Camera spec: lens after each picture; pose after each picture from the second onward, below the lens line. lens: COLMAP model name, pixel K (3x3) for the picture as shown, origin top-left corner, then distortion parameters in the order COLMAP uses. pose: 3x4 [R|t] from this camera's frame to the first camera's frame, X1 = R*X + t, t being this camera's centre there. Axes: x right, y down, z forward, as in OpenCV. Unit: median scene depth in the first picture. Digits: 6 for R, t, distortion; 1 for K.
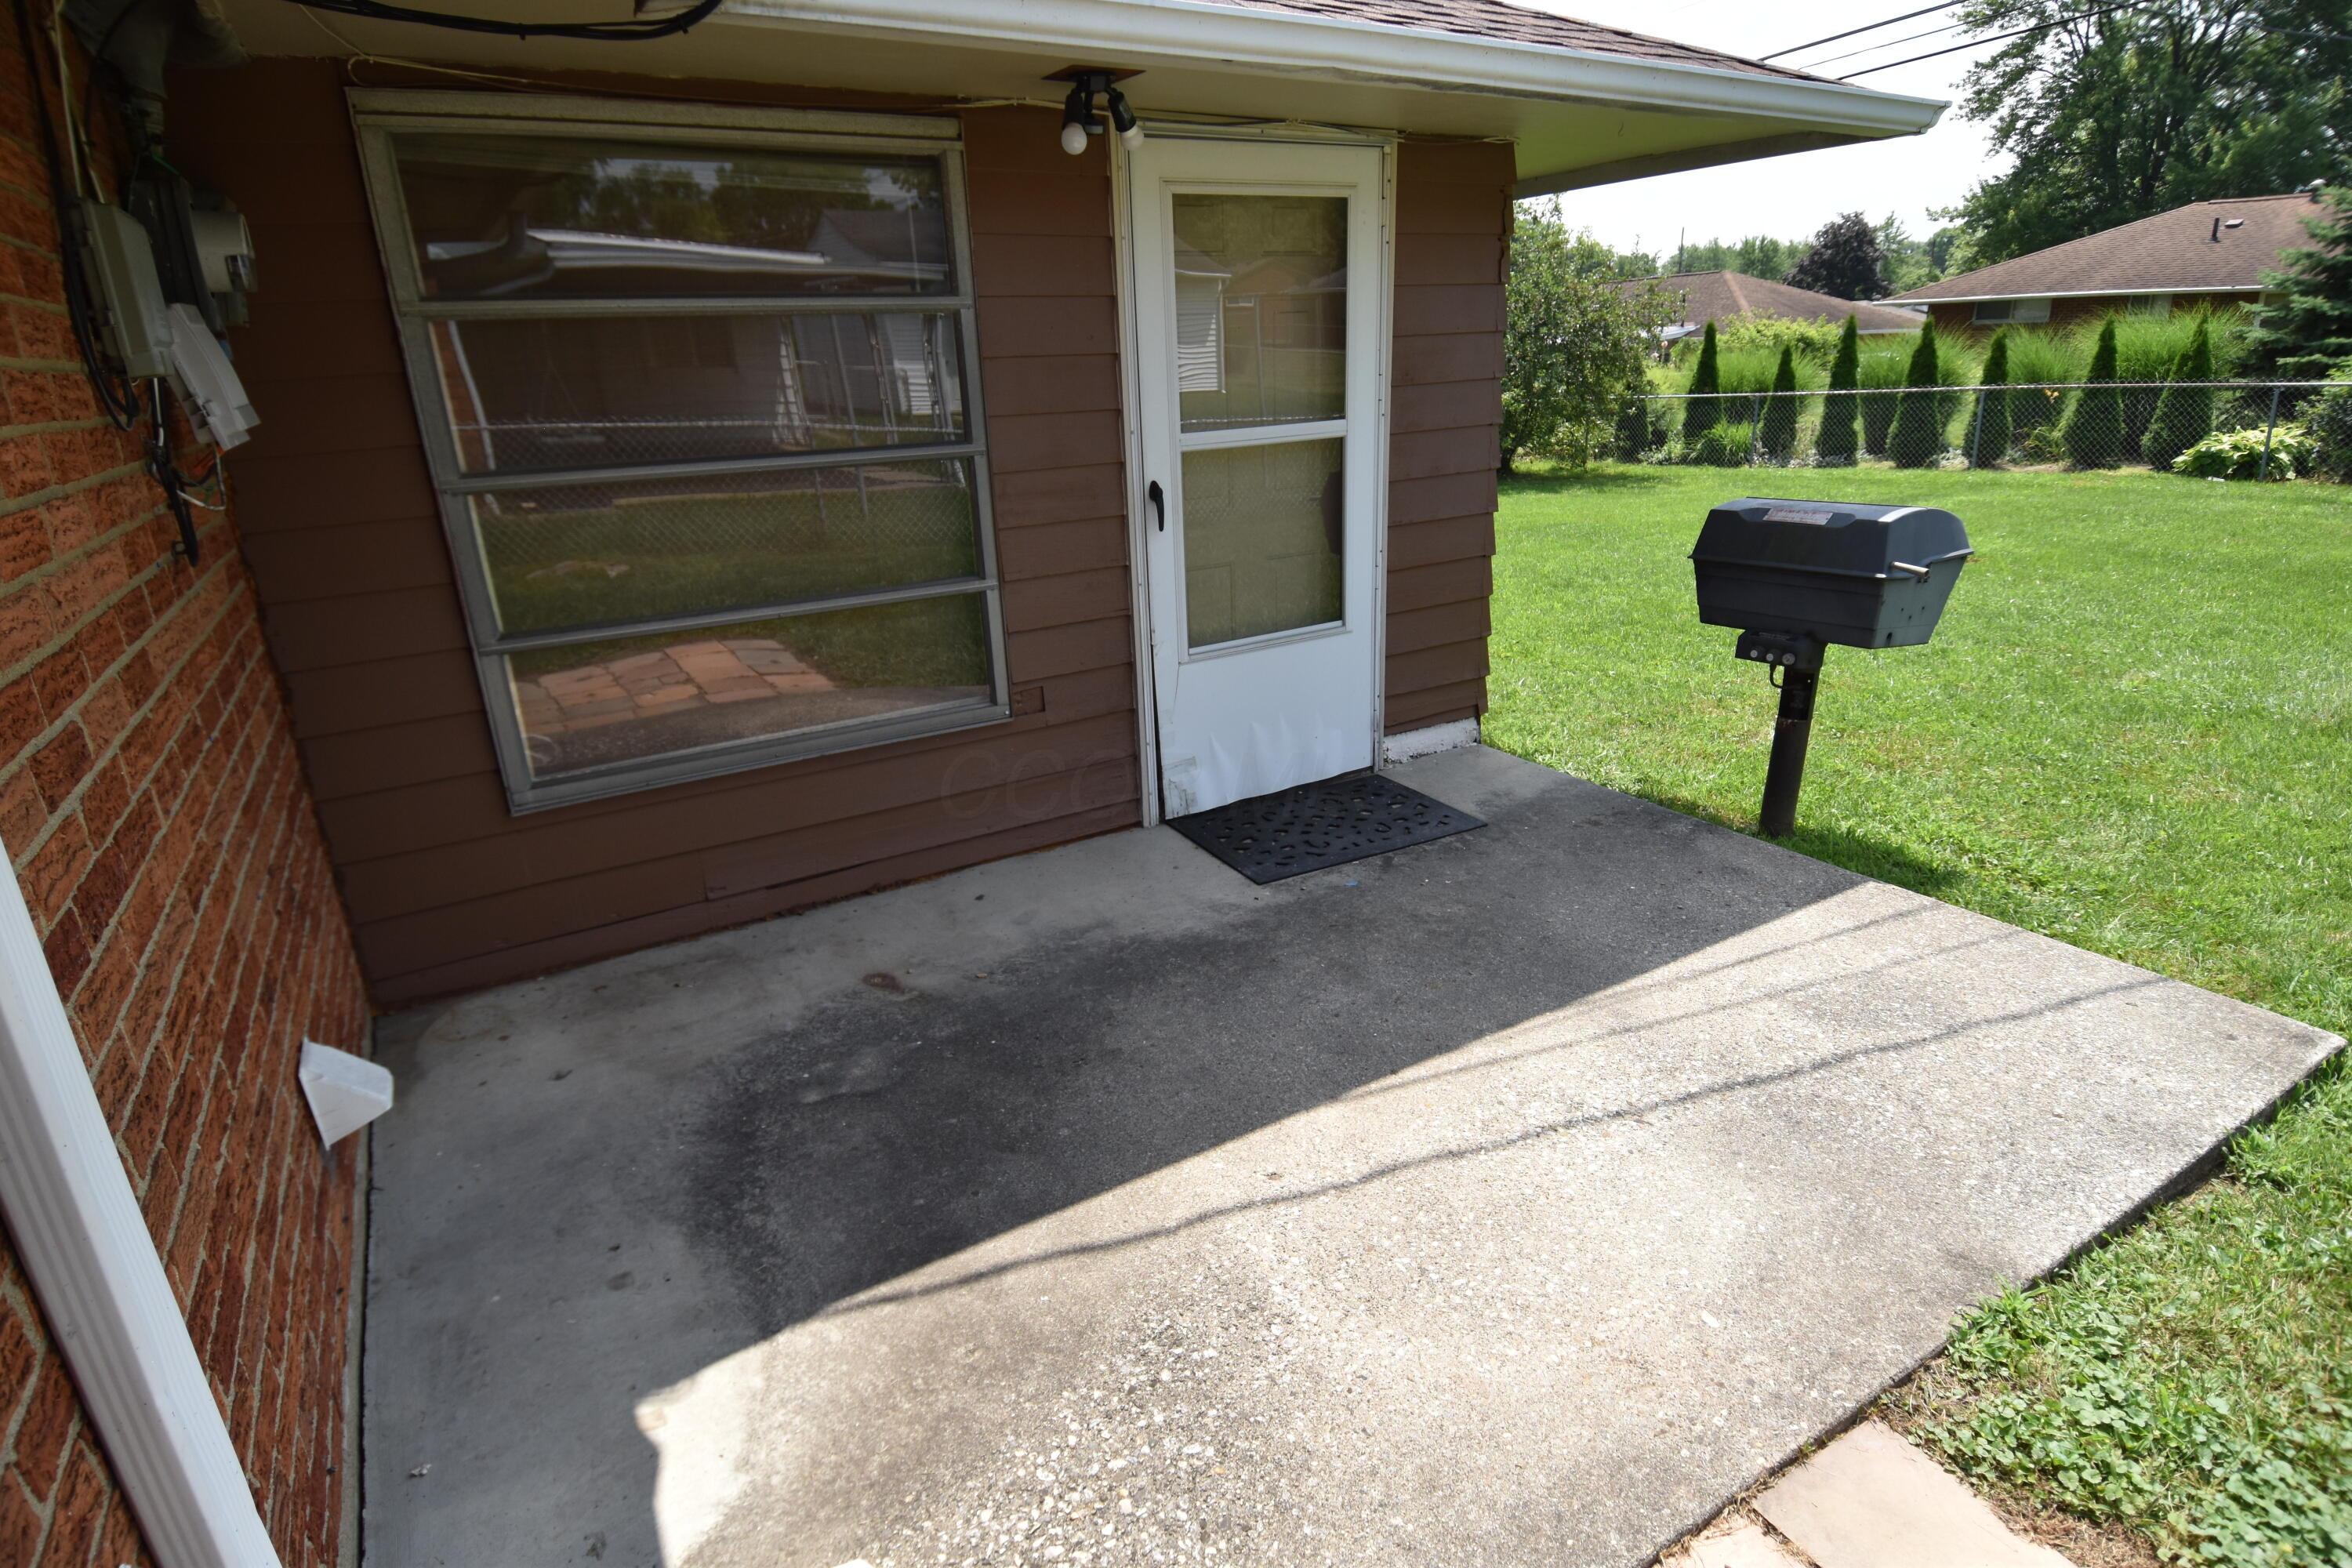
lens RADIAL K [[1224.5, 0, 1176.0], [0, 1224.5, 784.0], [0, 0, 1]] dist [0.034315, -0.038366]
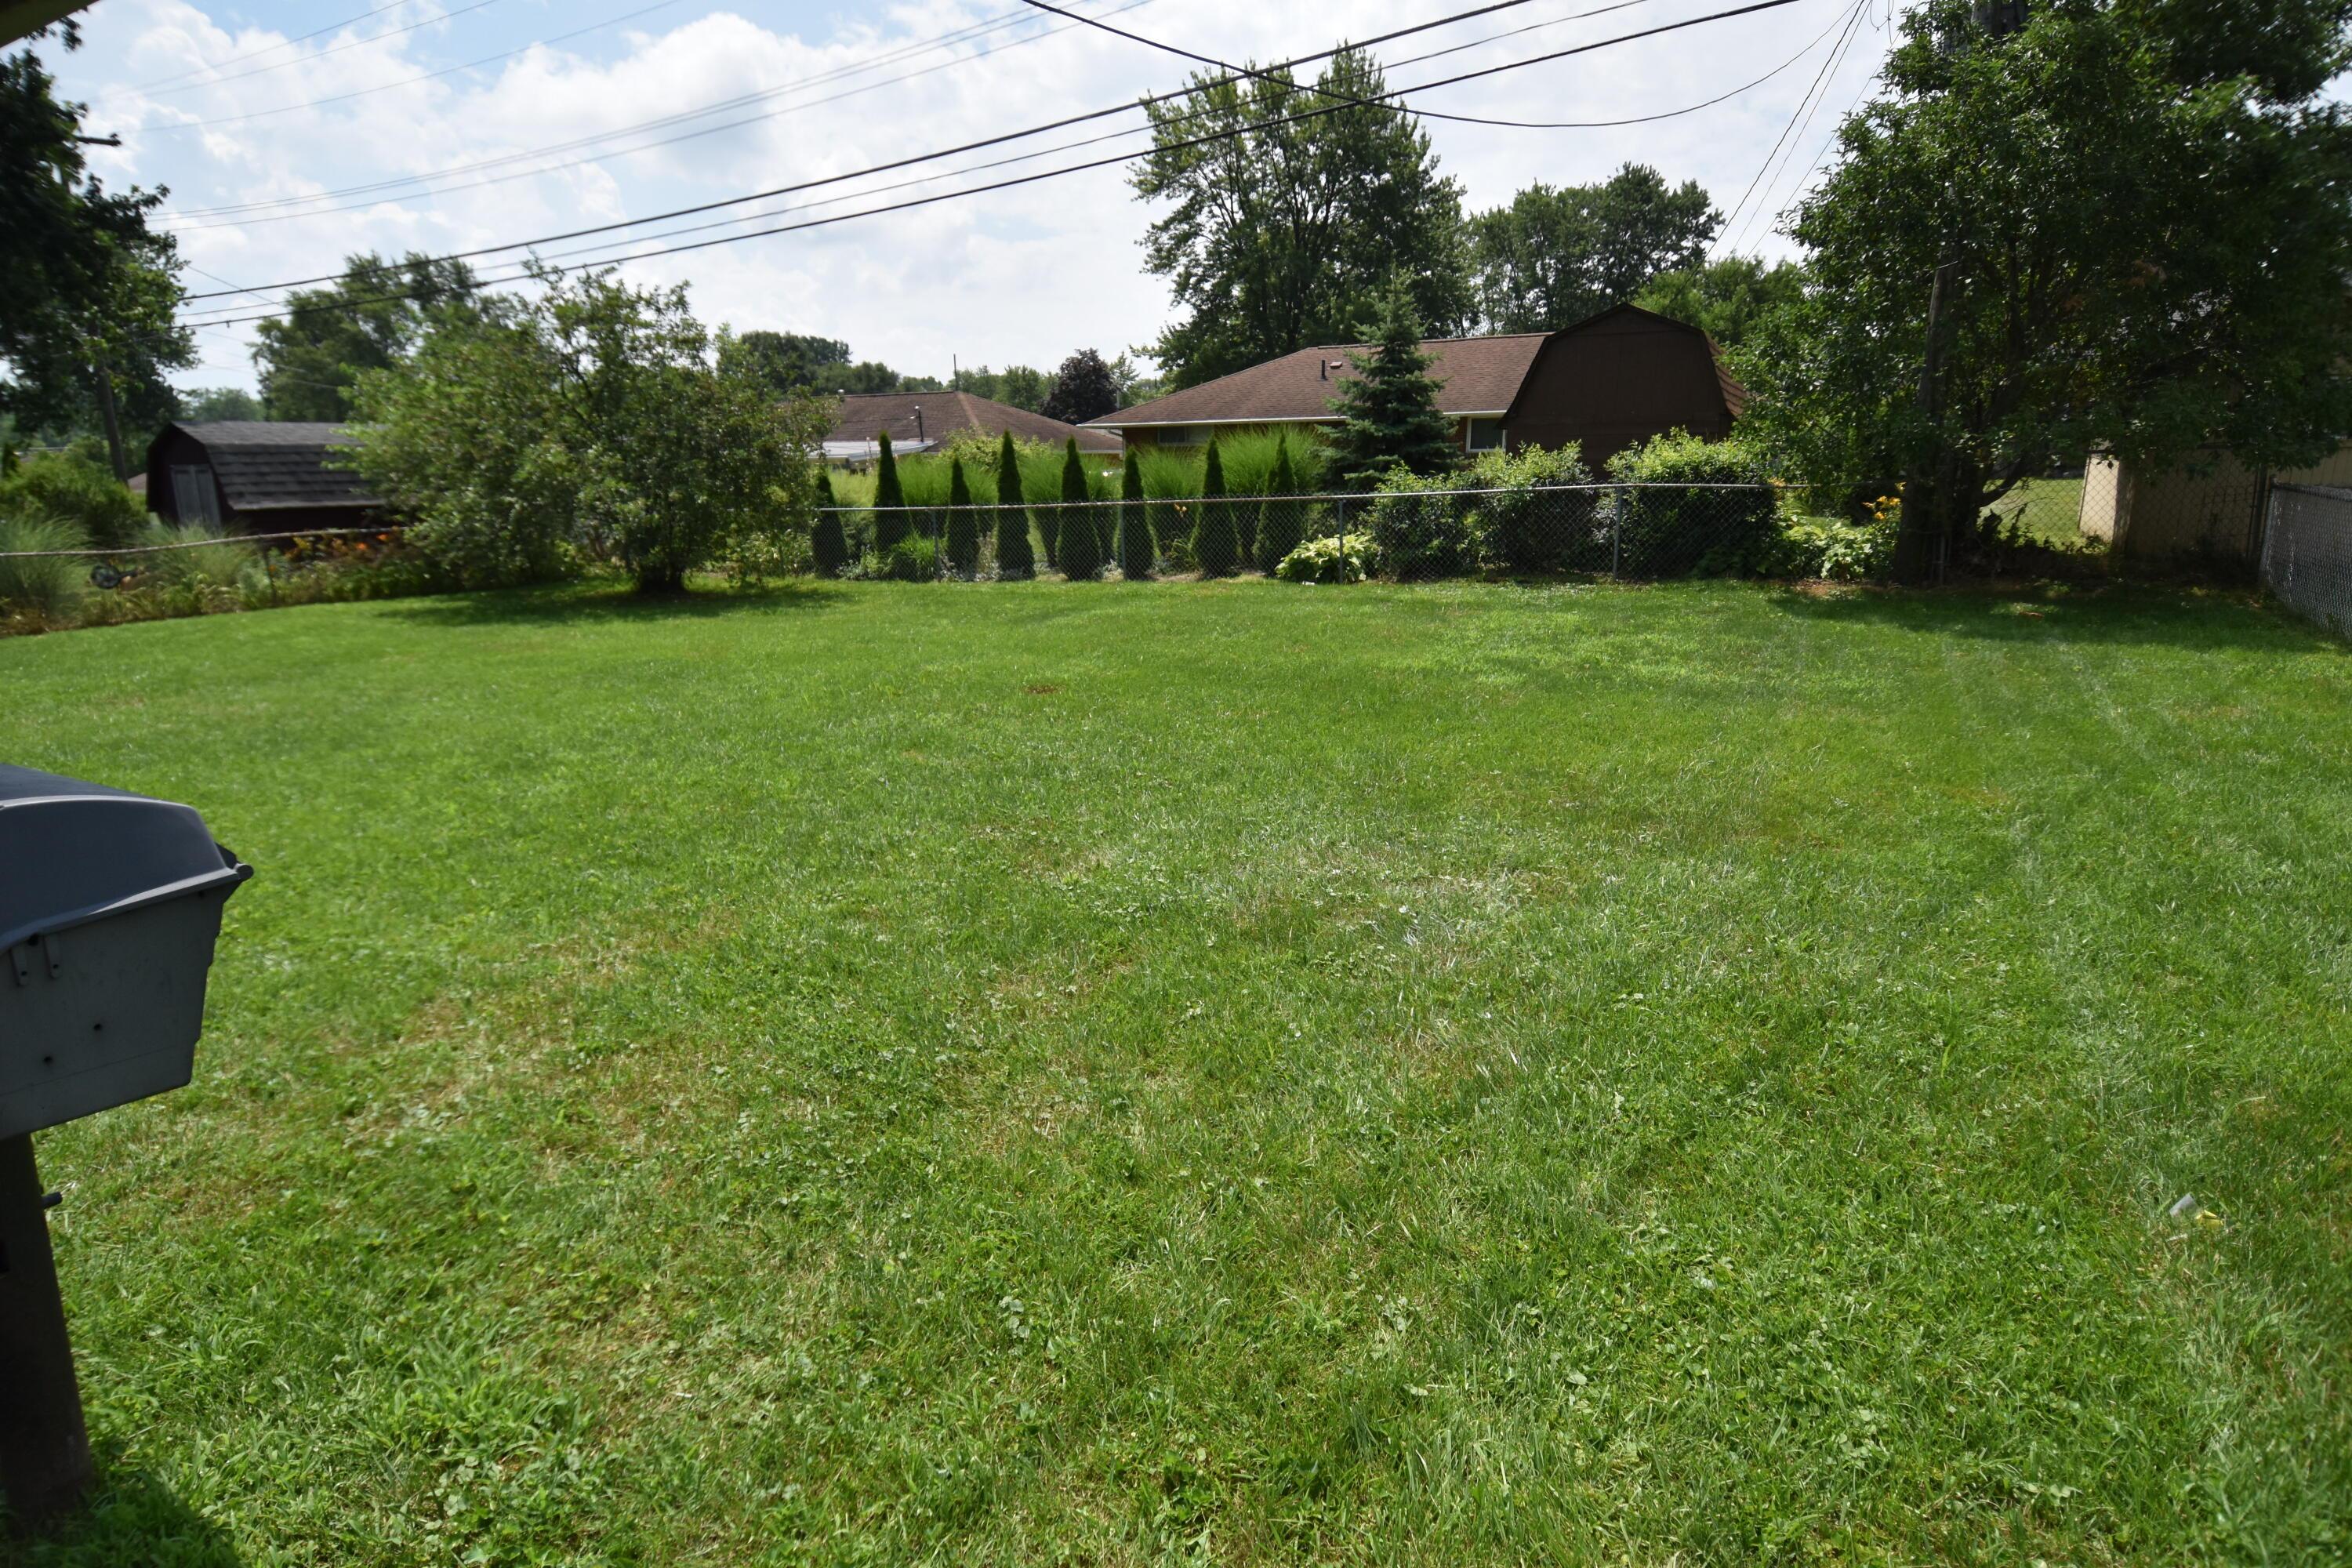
lens RADIAL K [[1250.4, 0, 1176.0], [0, 1250.4, 784.0], [0, 0, 1]] dist [0.069094, -0.041456]
pose [[0.862596, -0.109085, 0.493993, 0.128090], [0.152369, 0.987154, -0.048077, -0.026271], [-0.482402, 0.116740, 0.868136, 0.078792]]
